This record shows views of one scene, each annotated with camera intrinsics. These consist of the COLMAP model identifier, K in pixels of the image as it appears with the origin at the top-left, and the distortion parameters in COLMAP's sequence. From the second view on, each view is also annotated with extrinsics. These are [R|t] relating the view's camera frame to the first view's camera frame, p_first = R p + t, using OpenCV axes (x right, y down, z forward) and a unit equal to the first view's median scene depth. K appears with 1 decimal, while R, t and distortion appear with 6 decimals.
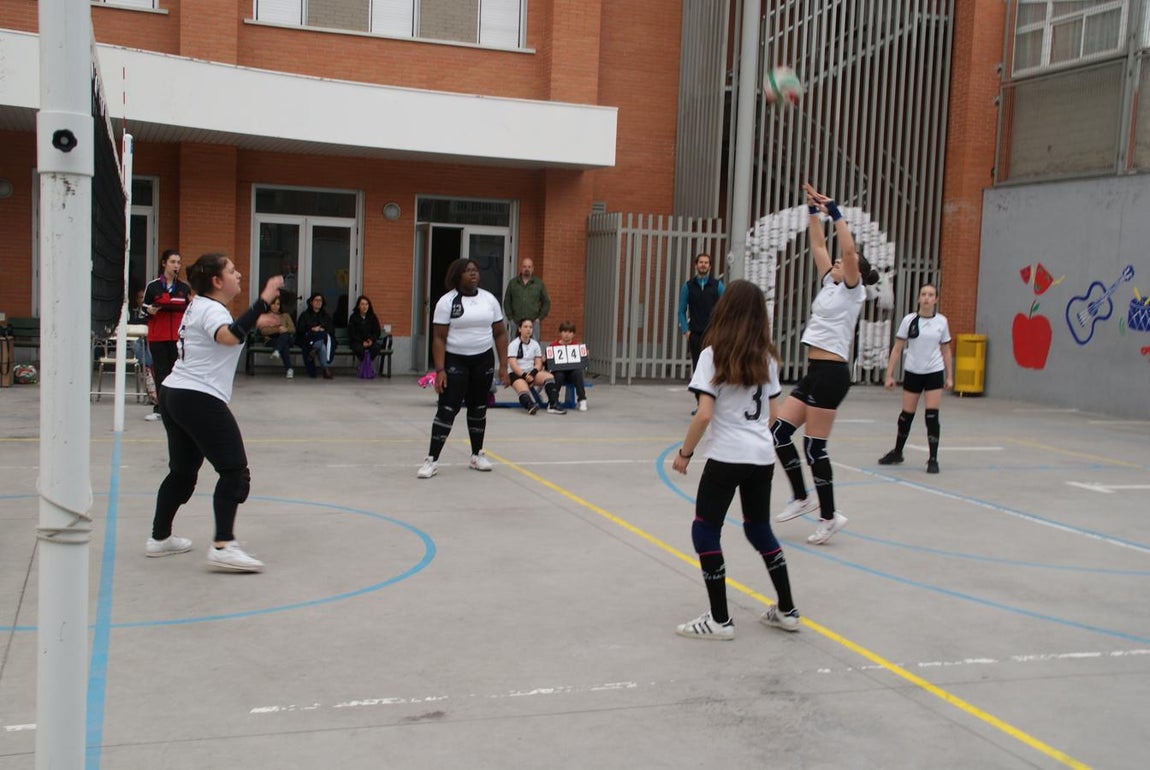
lens RADIAL K [[1357.7, 0, 582.4], [0, 1357.7, 393.4], [0, 0, 1]] dist [0.039195, 0.000000]
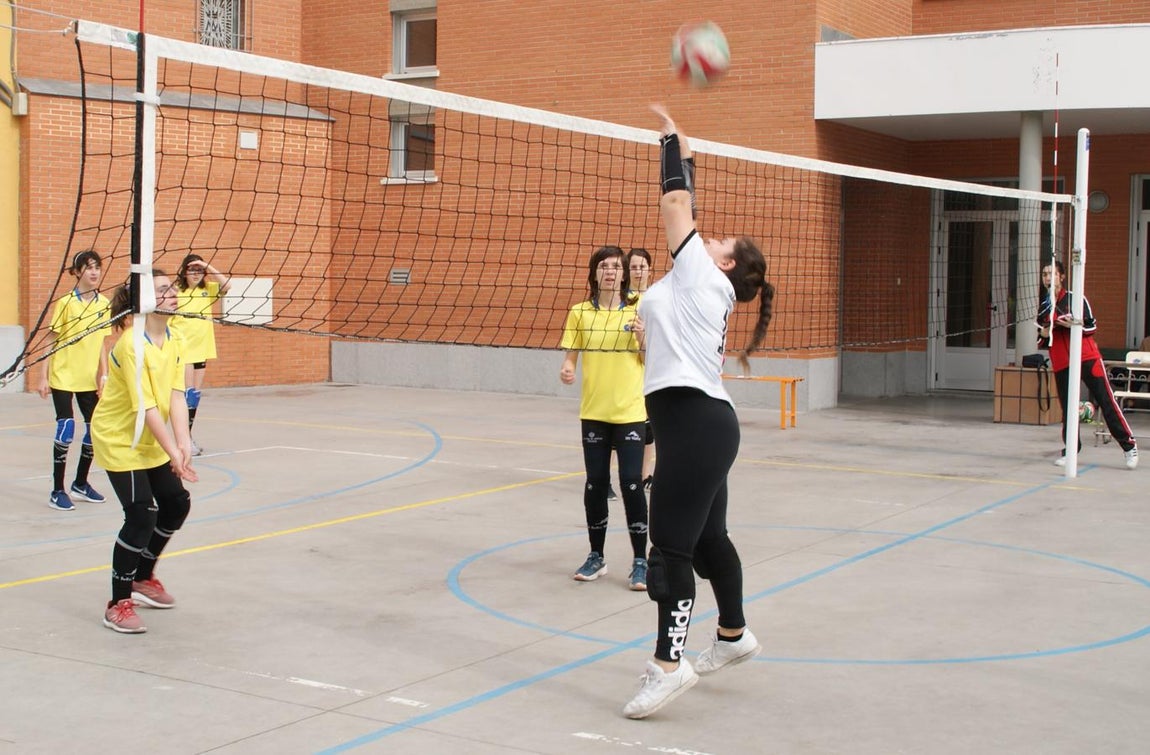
lens RADIAL K [[1650.3, 0, 492.7], [0, 1650.3, 334.4], [0, 0, 1]] dist [-0.063740, 0.000000]
pose [[0.609380, -0.007872, -0.792839, 0.155686], [-0.047918, 0.997757, -0.046736, 0.002808], [0.791429, 0.066472, 0.607636, 0.058173]]
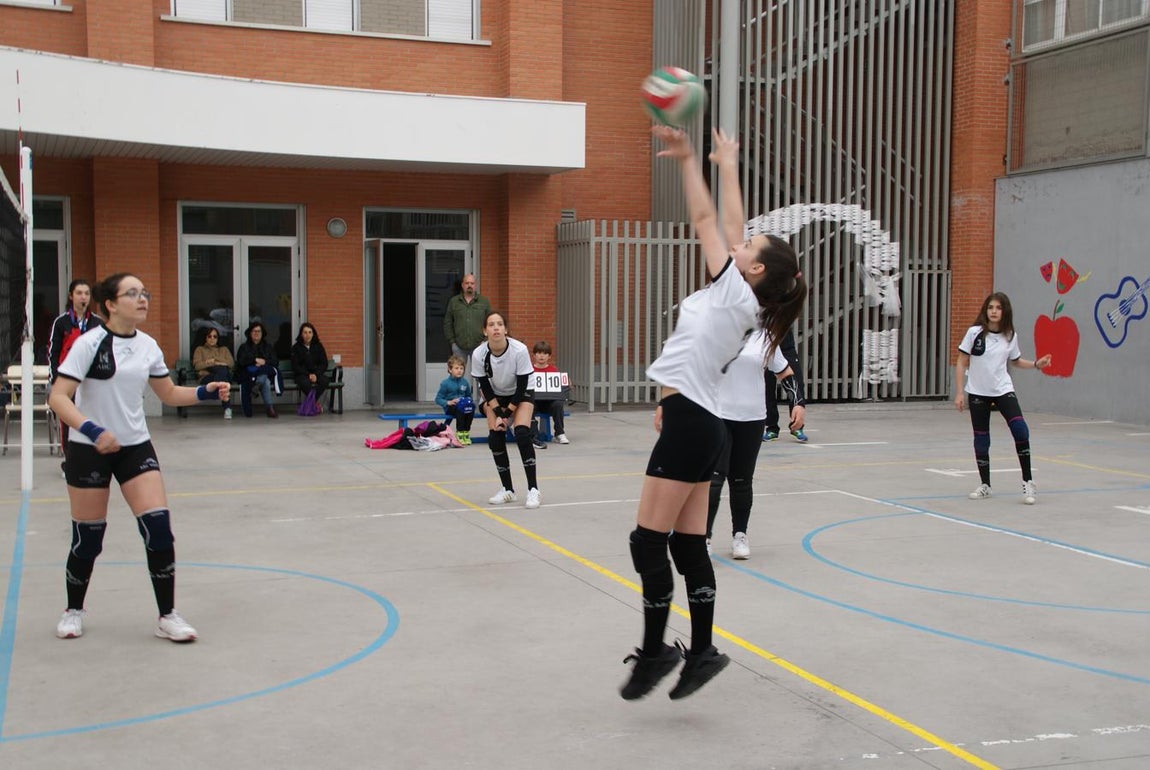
lens RADIAL K [[1480.0, 0, 580.5], [0, 1480.0, 396.9], [0, 0, 1]] dist [0.092011, 0.000000]
pose [[0.999136, -0.037490, 0.017927, -0.002182], [0.037748, 0.999185, -0.014285, -0.002686], [-0.017377, 0.014949, 0.999737, 0.024930]]
